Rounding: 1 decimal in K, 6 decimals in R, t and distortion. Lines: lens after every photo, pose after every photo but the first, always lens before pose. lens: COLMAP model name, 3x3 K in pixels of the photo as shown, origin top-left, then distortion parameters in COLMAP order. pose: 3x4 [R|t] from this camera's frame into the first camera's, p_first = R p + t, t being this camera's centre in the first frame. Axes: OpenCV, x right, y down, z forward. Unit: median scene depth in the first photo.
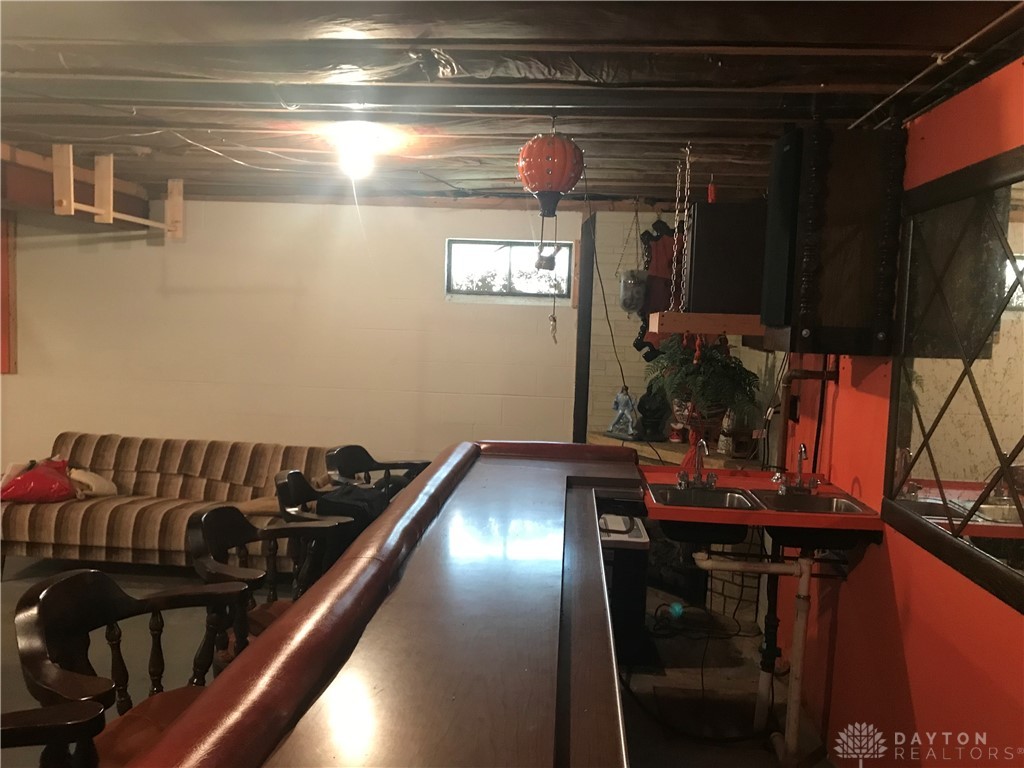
lens RADIAL K [[849.6, 0, 512.0], [0, 849.6, 384.0], [0, 0, 1]] dist [0.073306, -0.076772]
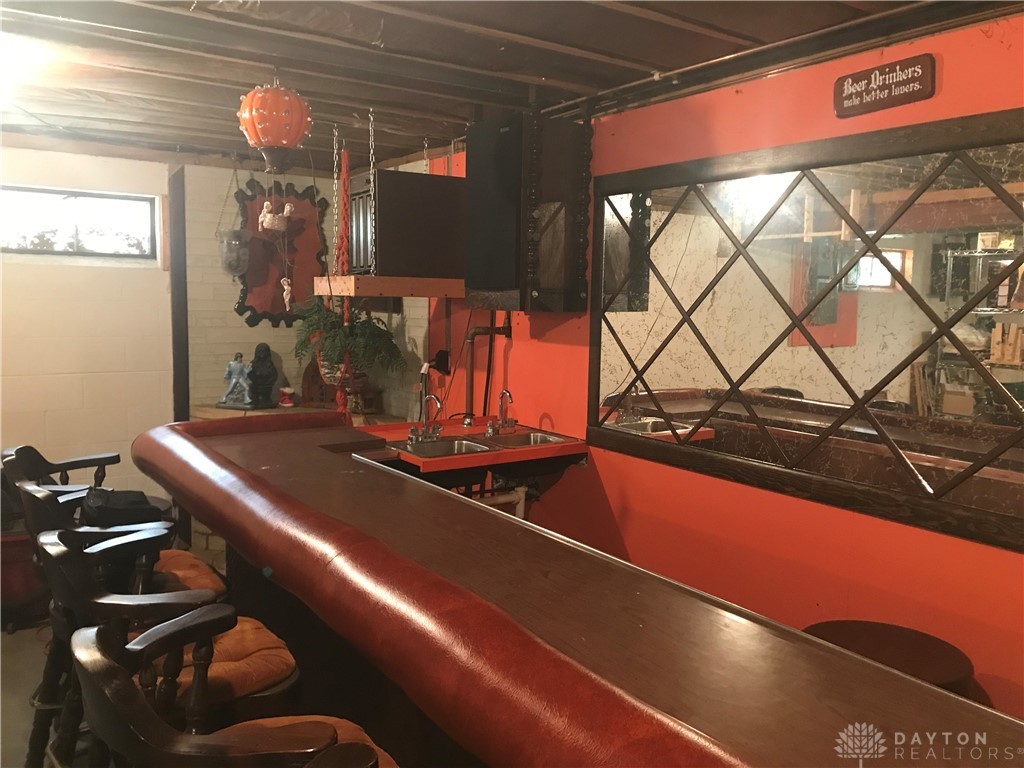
lens RADIAL K [[849.6, 0, 512.0], [0, 849.6, 384.0], [0, 0, 1]] dist [0.073306, -0.076772]
pose [[0.782237, -0.085549, 0.617079, -0.223931], [0.057953, 0.996224, 0.064649, -0.007476], [-0.620280, -0.014809, 0.784241, 0.060144]]
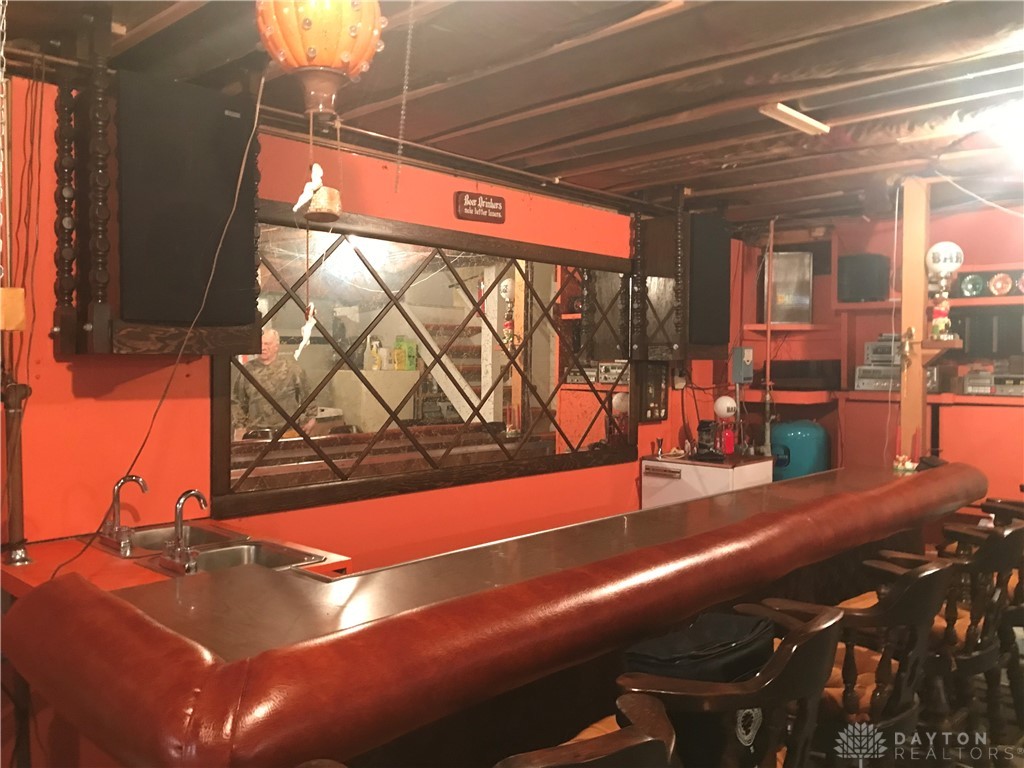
lens RADIAL K [[849.6, 0, 512.0], [0, 849.6, 384.0], [0, 0, 1]] dist [0.073306, -0.076772]
pose [[-0.760701, -0.061340, 0.646198, -0.255536], [0.012234, 0.993993, 0.108757, -0.056516], [-0.648988, 0.090637, -0.755381, 0.844027]]
